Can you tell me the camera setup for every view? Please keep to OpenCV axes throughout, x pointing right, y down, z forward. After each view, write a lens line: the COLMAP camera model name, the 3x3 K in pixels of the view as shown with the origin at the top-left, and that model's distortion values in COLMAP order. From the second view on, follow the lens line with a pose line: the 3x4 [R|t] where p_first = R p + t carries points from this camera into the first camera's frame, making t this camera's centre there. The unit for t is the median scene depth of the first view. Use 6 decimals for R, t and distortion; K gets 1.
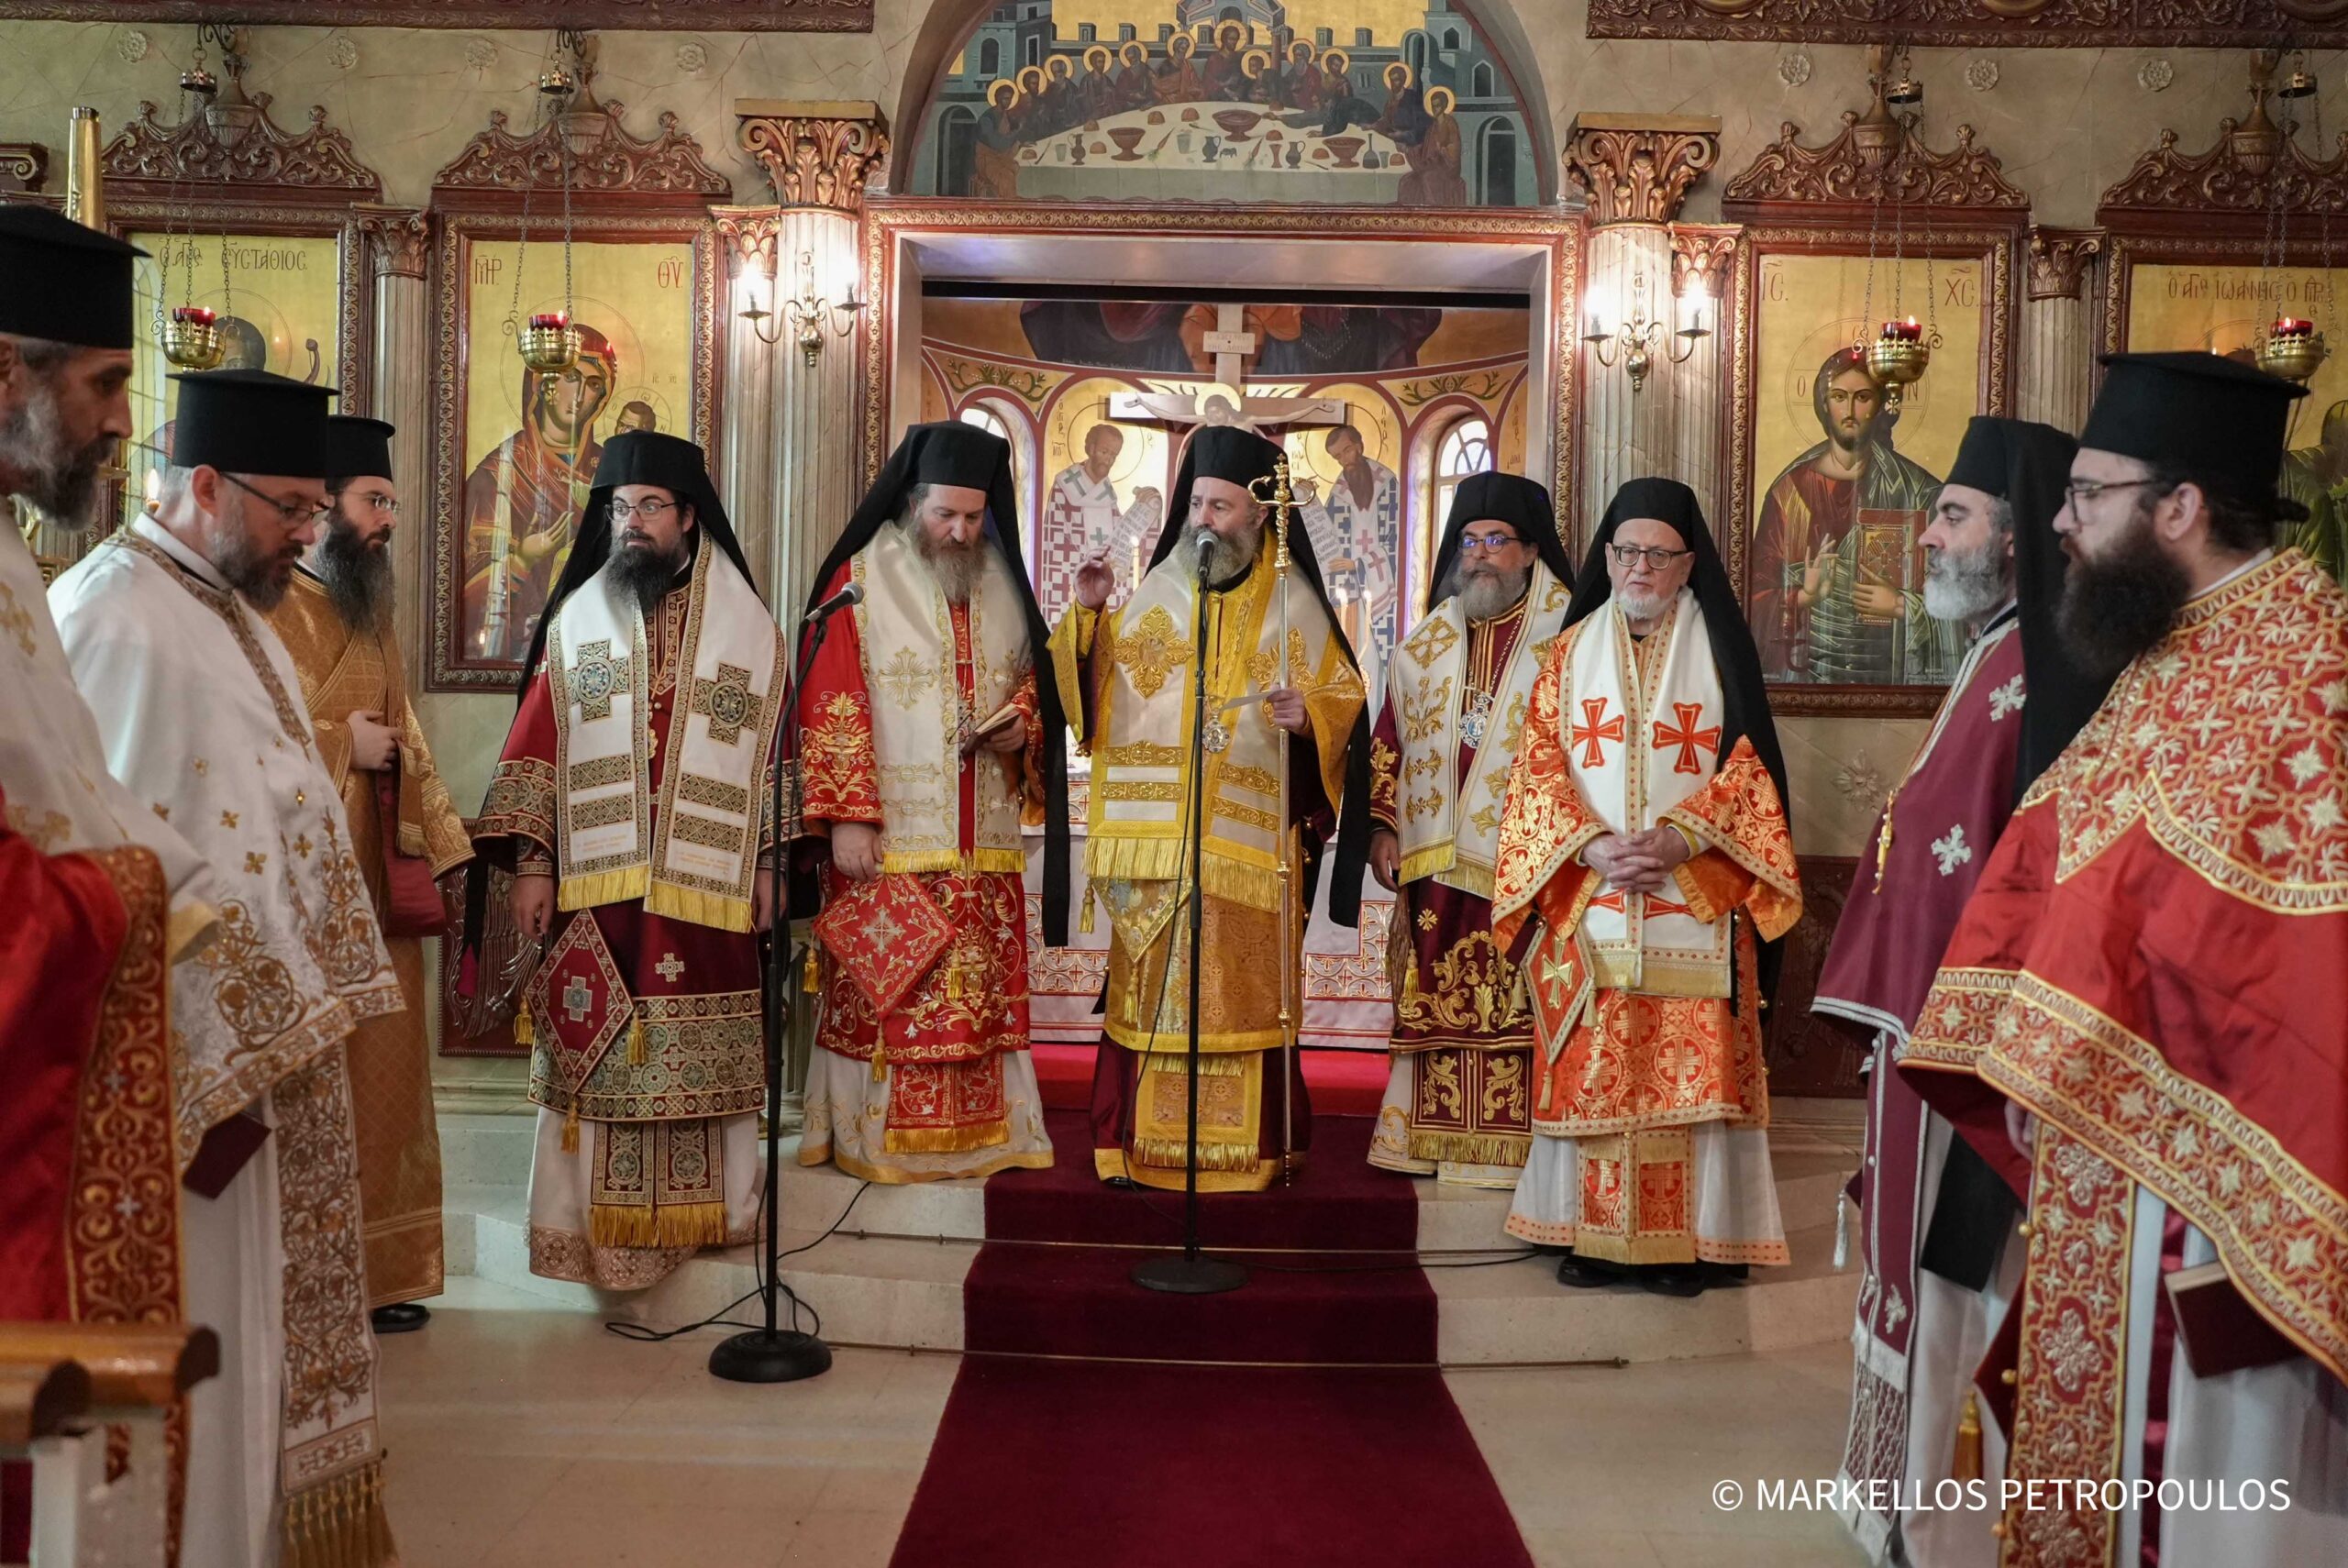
lens RADIAL K [[2188.1, 0, 1174.0], [0, 2188.1, 784.0], [0, 0, 1]] dist [-0.189680, 0.089571]
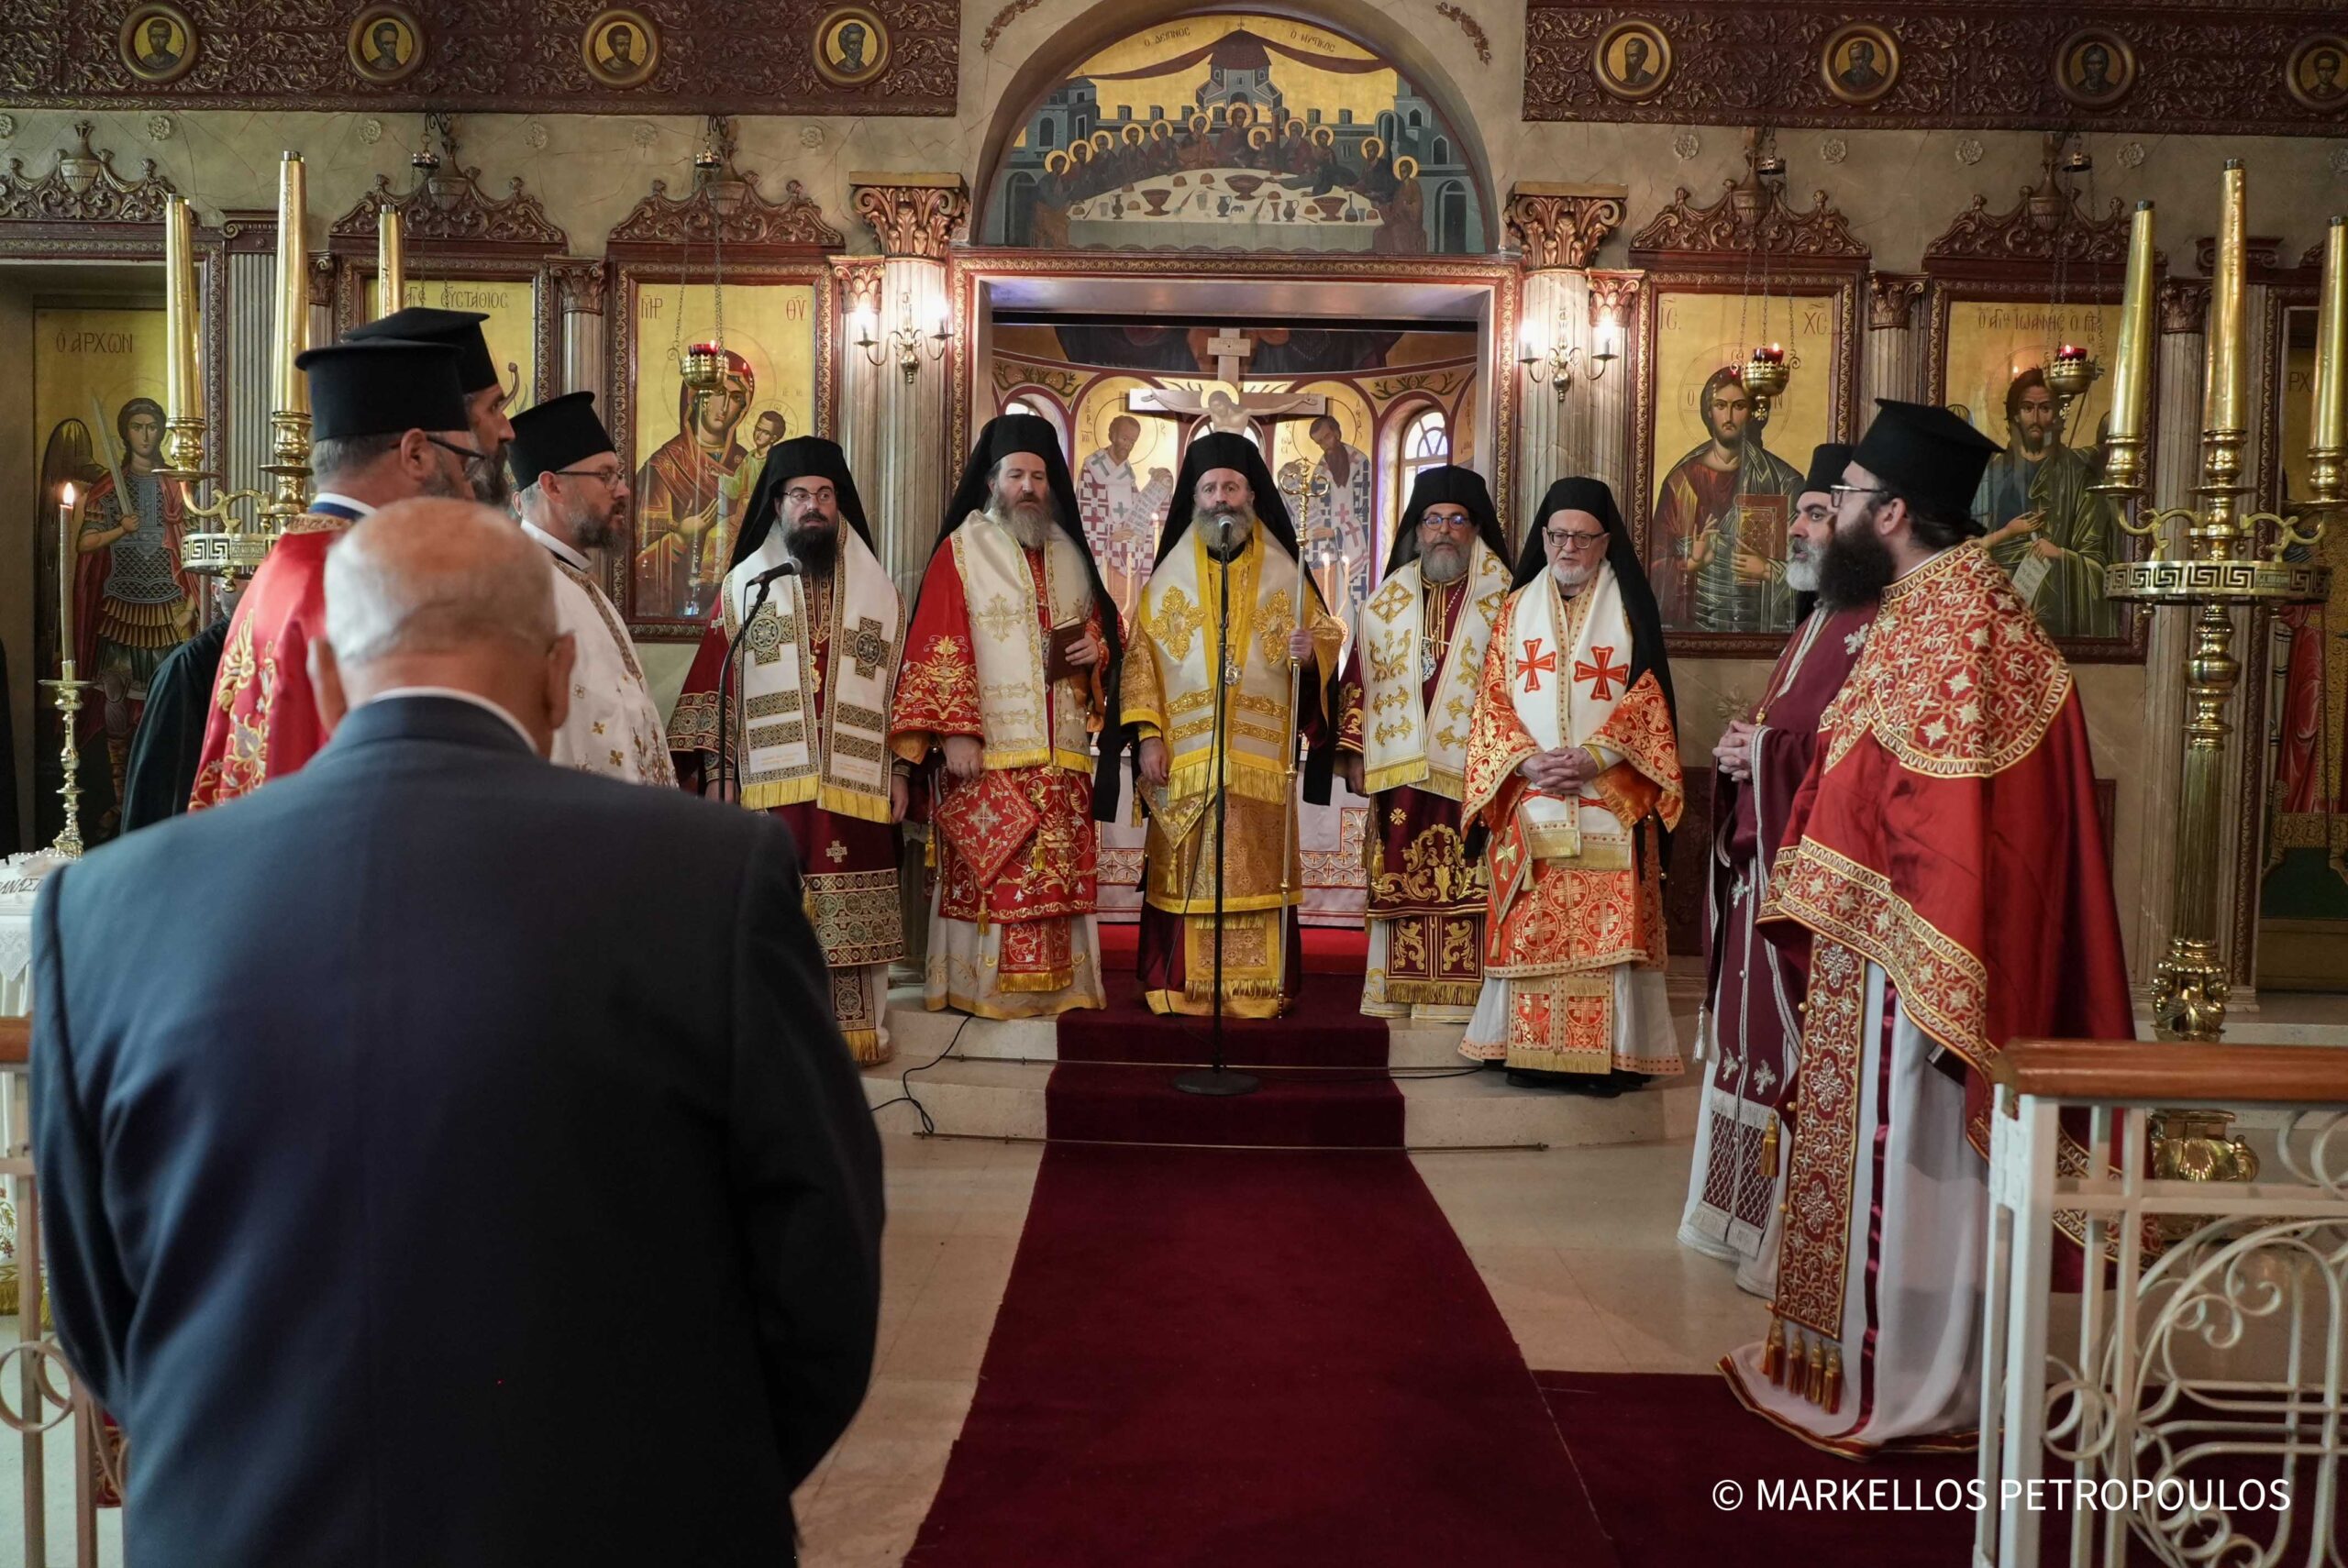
lens RADIAL K [[2138.8, 0, 1174.0], [0, 2138.8, 784.0], [0, 0, 1]] dist [-0.175901, 0.002061]
pose [[0.999868, -0.006030, 0.015111, -0.034136], [0.005634, 0.999643, 0.026131, 0.009488], [-0.015263, -0.026042, 0.999544, -0.249680]]
